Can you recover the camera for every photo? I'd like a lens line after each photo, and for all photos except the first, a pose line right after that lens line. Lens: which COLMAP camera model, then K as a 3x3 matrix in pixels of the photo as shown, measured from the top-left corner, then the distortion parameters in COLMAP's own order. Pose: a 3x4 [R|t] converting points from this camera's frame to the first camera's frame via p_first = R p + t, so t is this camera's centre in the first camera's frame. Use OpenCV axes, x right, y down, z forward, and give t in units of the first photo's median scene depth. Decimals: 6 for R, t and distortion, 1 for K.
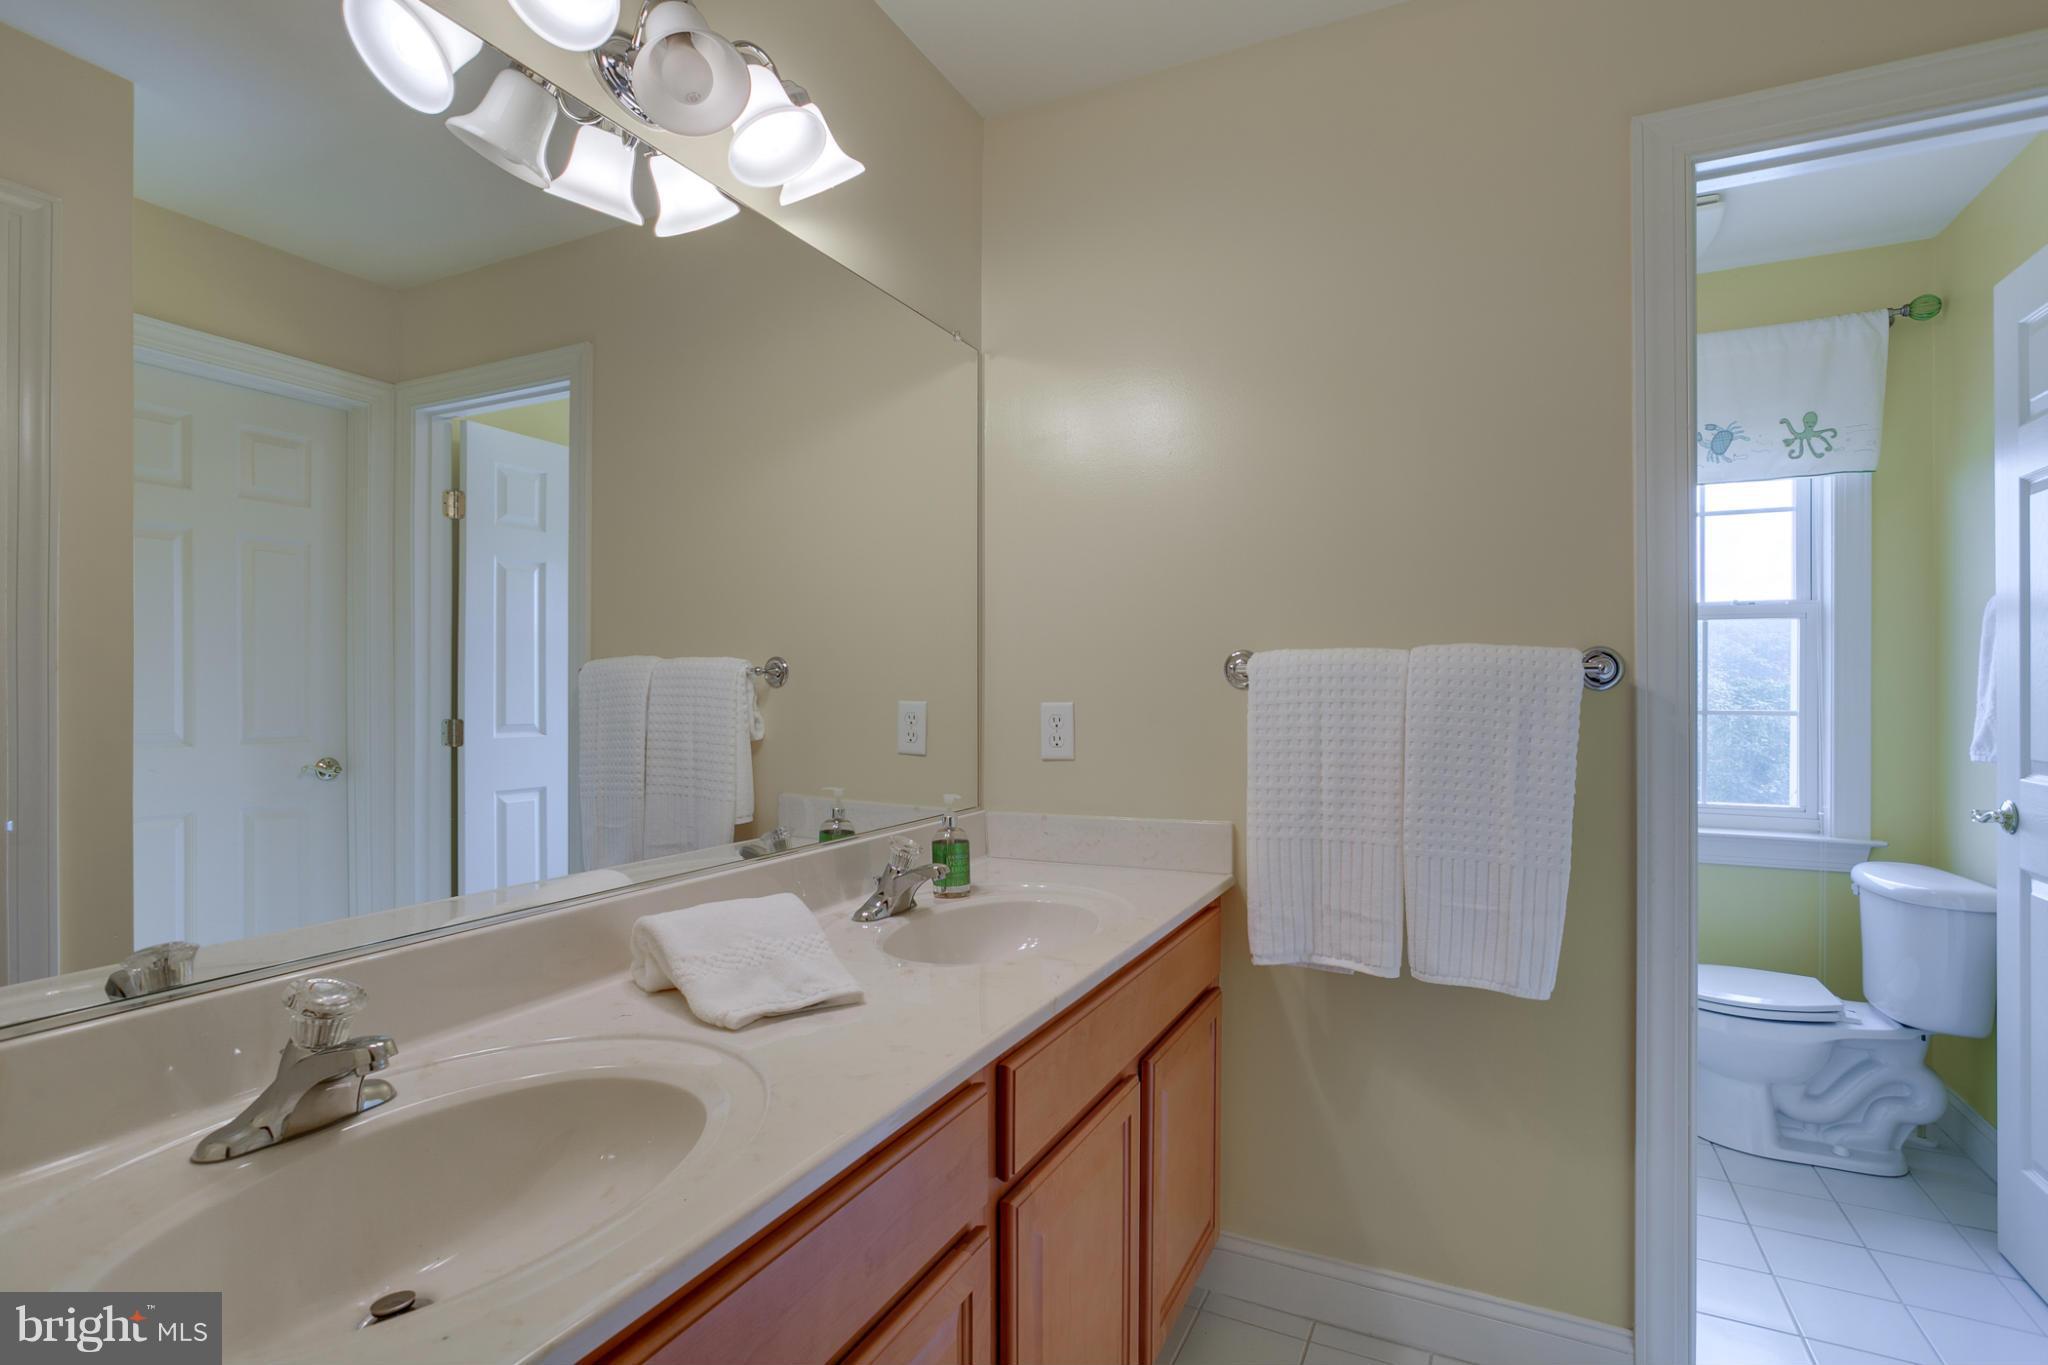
lens RADIAL K [[989.7, 0, 1021.8], [0, 989.7, 683.3], [0, 0, 1]] dist [0.001462, 0.000352]
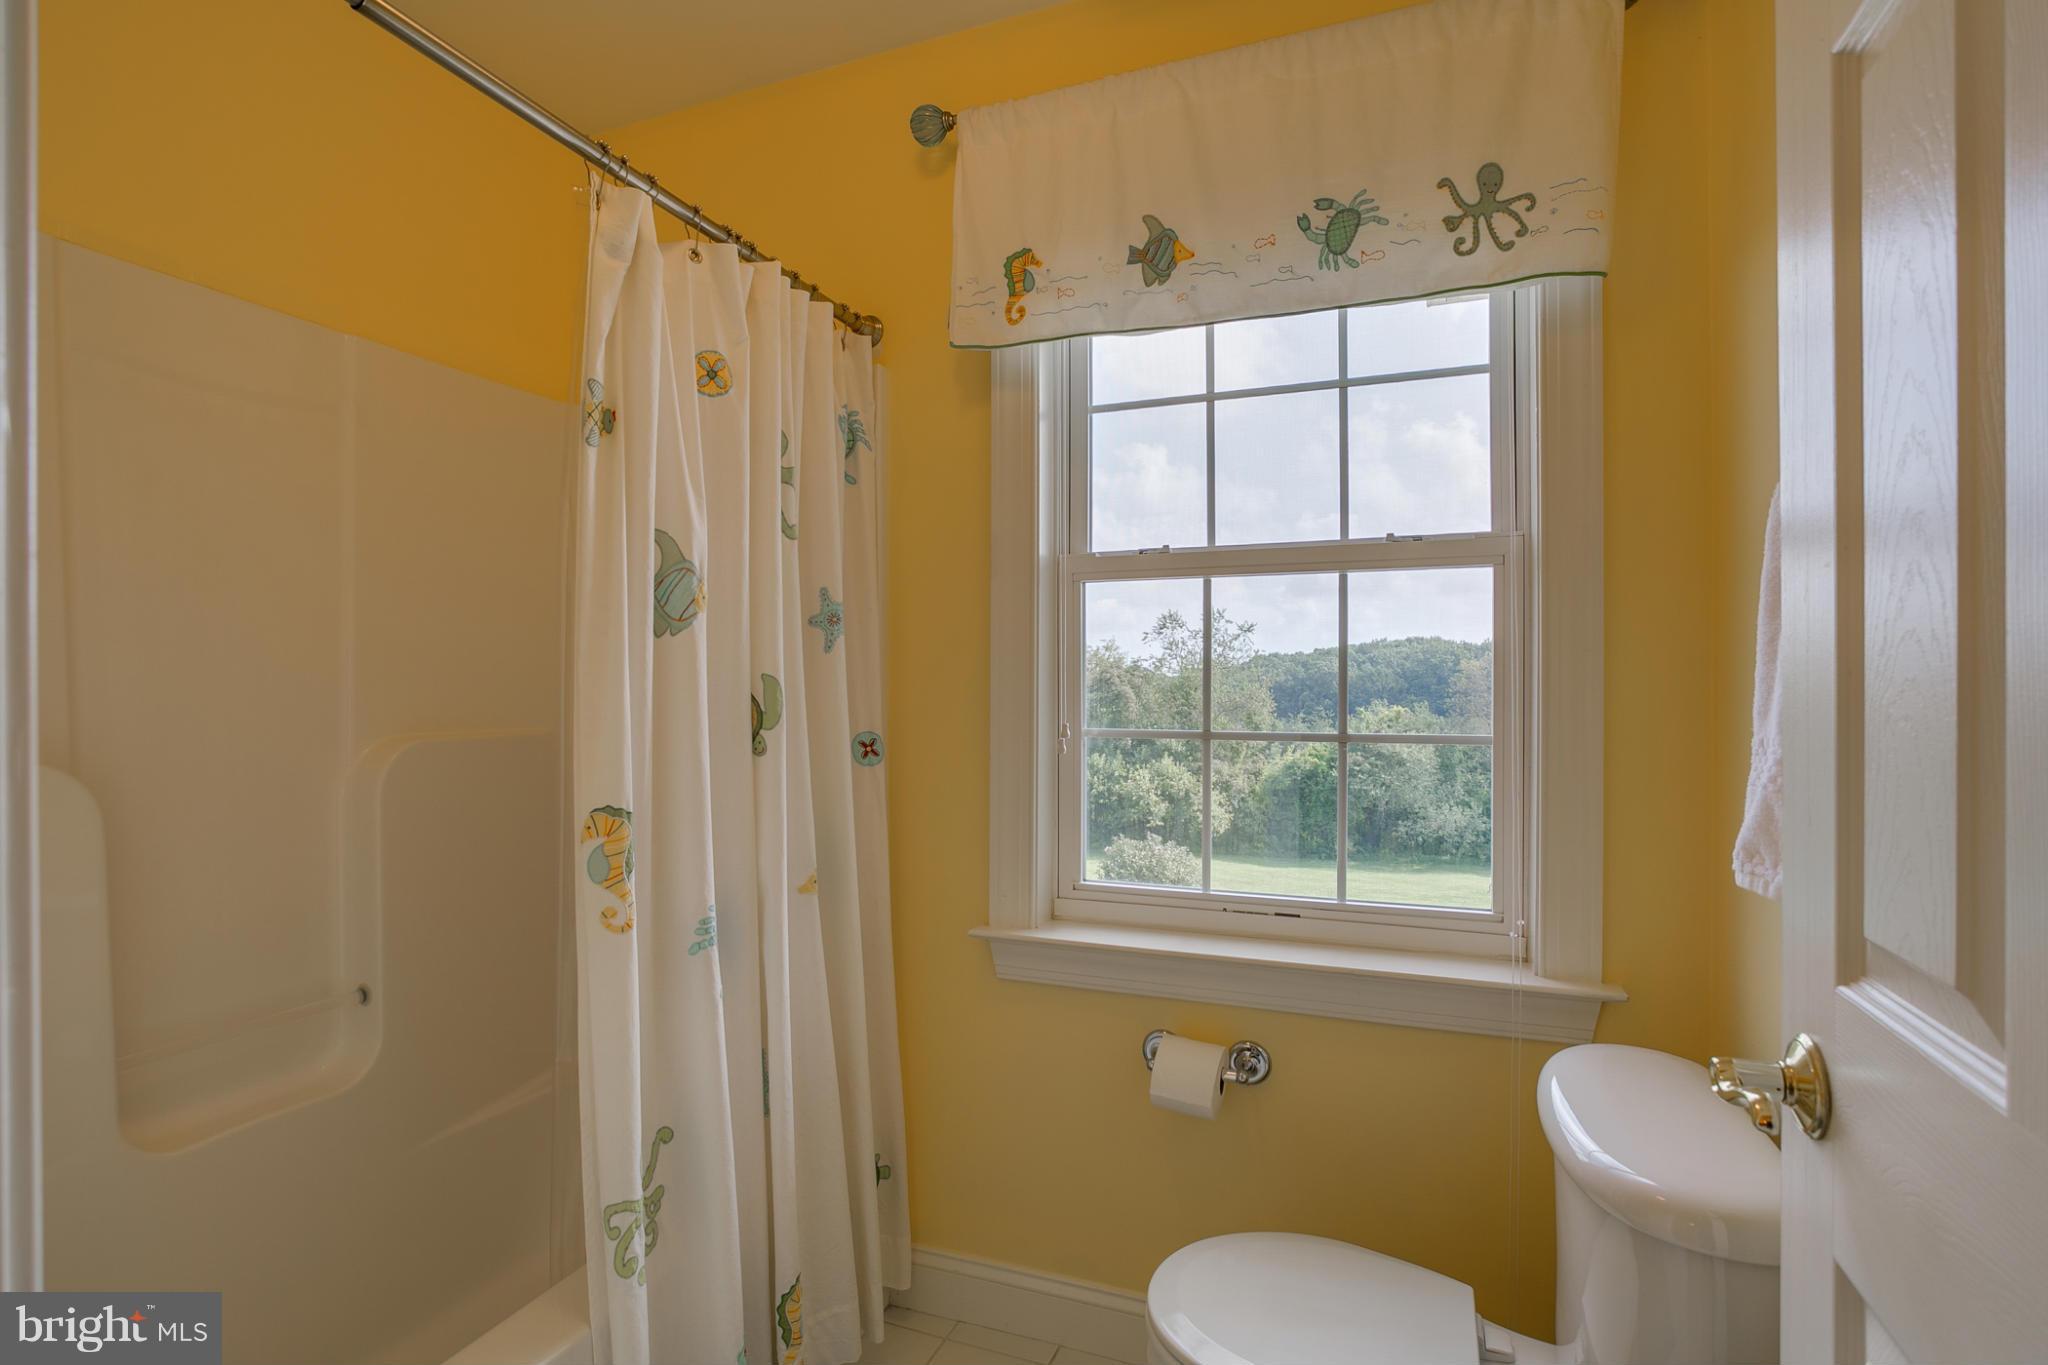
lens RADIAL K [[989.7, 0, 1023.7], [0, 989.7, 686.8], [0, 0, 1]] dist [0.001462, 0.000352]
pose [[0.997875, -0.009238, 0.064505, 0.514512], [0.008878, 0.999943, 0.005856, -0.004108], [-0.064556, -0.005271, 0.997900, 0.494804]]
